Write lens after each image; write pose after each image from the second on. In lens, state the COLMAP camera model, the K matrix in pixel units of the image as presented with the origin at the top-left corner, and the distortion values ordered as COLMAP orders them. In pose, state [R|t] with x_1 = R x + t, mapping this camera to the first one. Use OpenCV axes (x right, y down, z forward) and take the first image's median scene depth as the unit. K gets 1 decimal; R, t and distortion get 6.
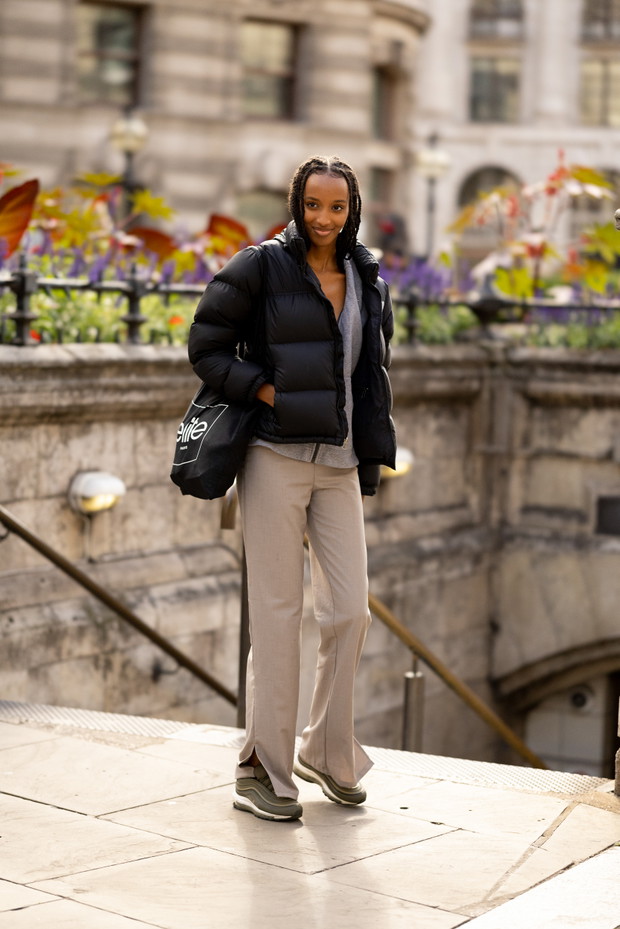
lens RADIAL K [[2248.8, 0, 310.1], [0, 2248.8, 461.9], [0, 0, 1]] dist [0.010089, 0.000000]
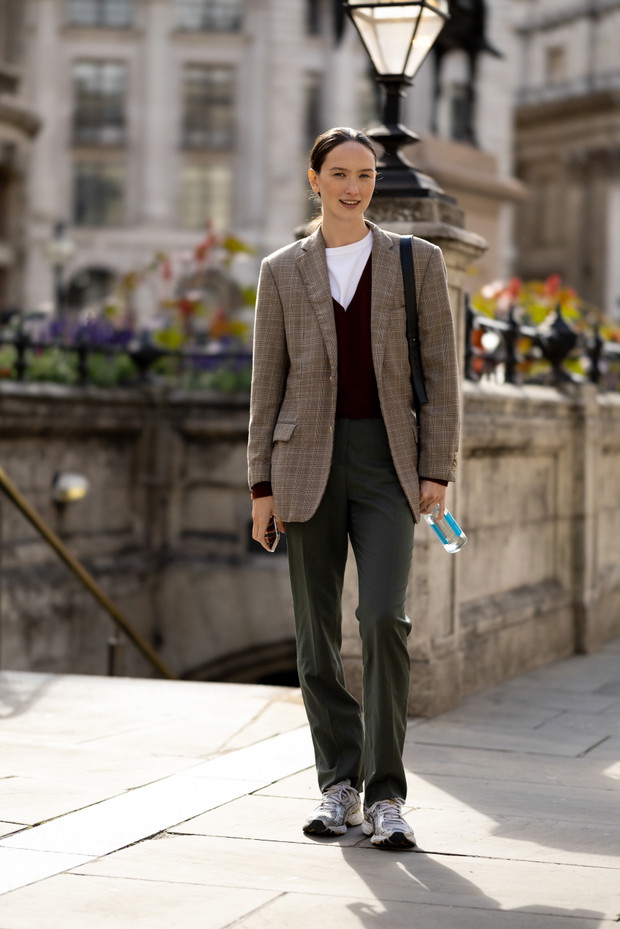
lens RADIAL K [[2248.8, 0, 309.3], [0, 2248.8, 465.8], [0, 0, 1]] dist [0.010089, 0.000000]
pose [[0.984073, -0.015286, 0.177104, -0.041903], [0.023567, 0.998720, -0.044754, 0.039195], [-0.176193, 0.048215, 0.983174, -0.123652]]
